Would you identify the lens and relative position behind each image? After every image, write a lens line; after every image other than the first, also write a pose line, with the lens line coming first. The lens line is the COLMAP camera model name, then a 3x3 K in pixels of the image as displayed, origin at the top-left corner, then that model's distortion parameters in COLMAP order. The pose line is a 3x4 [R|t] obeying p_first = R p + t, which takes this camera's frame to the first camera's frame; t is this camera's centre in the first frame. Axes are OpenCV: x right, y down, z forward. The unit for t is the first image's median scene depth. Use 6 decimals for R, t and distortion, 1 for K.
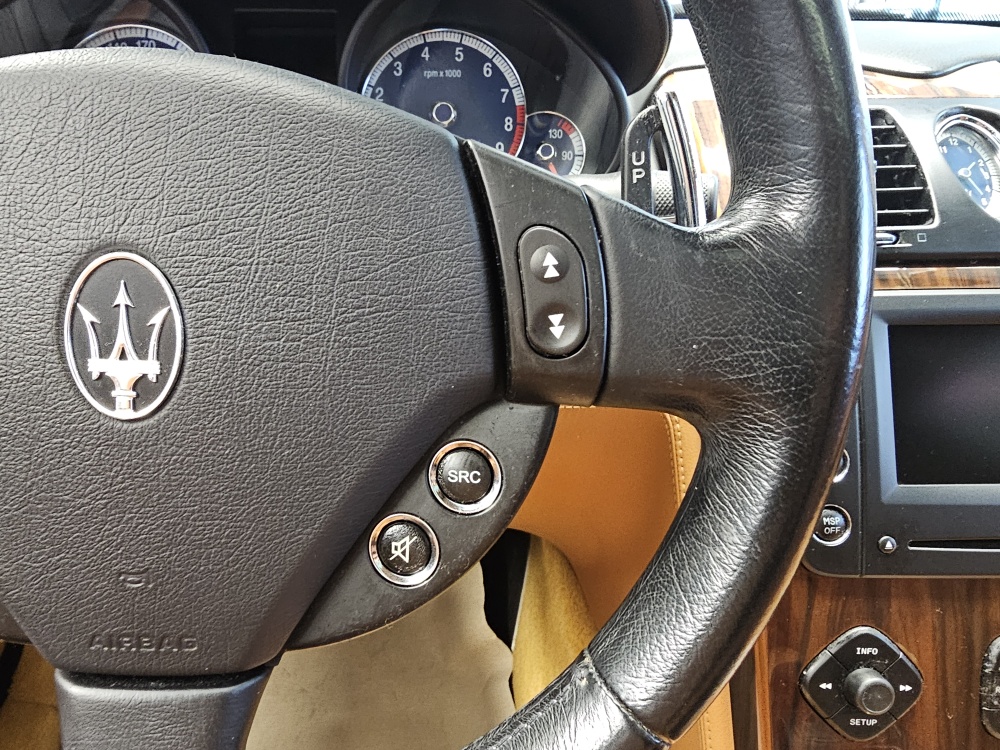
lens RADIAL K [[694.5, 0, 421.5], [0, 694.5, 375.6], [0, 0, 1]] dist [0.001751, 0.000334]
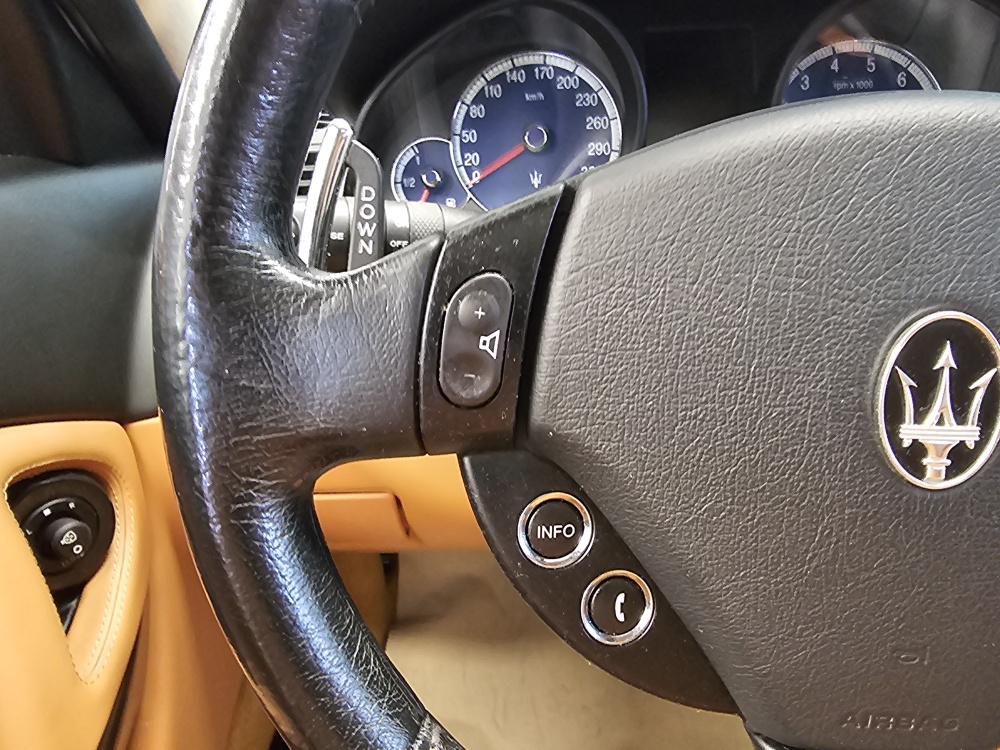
lens RADIAL K [[689.7, 0, 498.9], [0, 689.7, 367.6], [0, 0, 1]] dist [0.001638, 0.000614]
pose [[0.997267, -0.017844, -0.071701, -0.833813], [0.017145, 0.999799, -0.010352, -0.088652], [0.071872, 0.009095, 0.997372, 0.030337]]
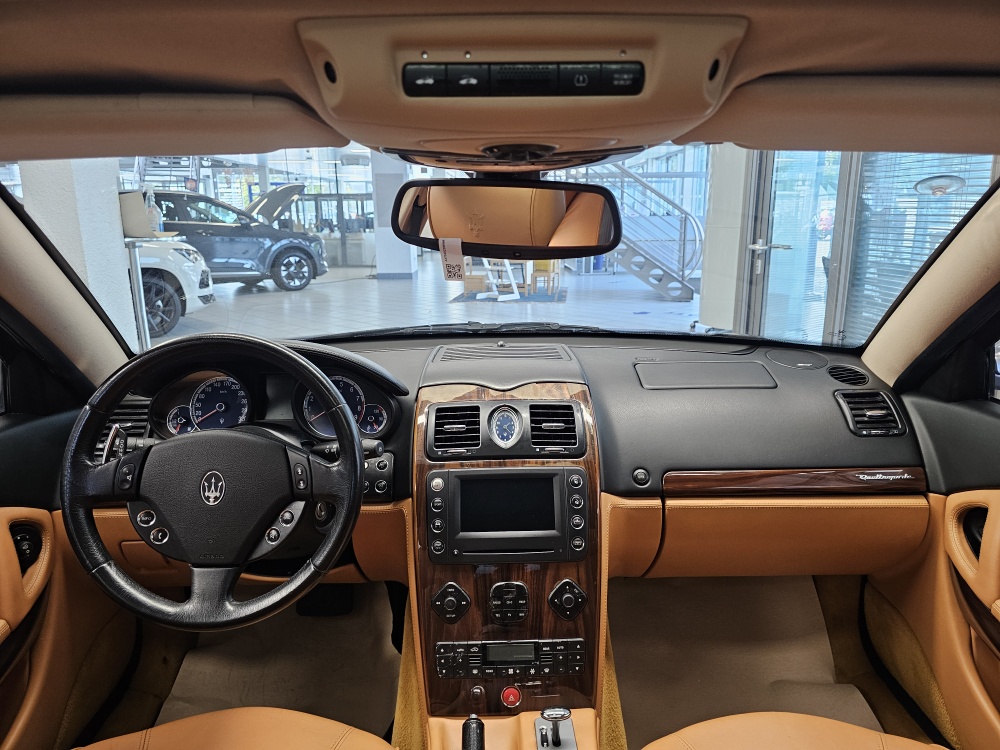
lens RADIAL K [[676.6, 0, 506.6], [0, 676.6, 368.5], [0, 0, 1]] dist [0.083445, -0.103172]
pose [[0.999857, -0.013559, 0.010115, 1.456058], [0.015510, 0.973487, -0.228217, 0.235167], [-0.006753, 0.228341, 0.973558, -3.548433]]
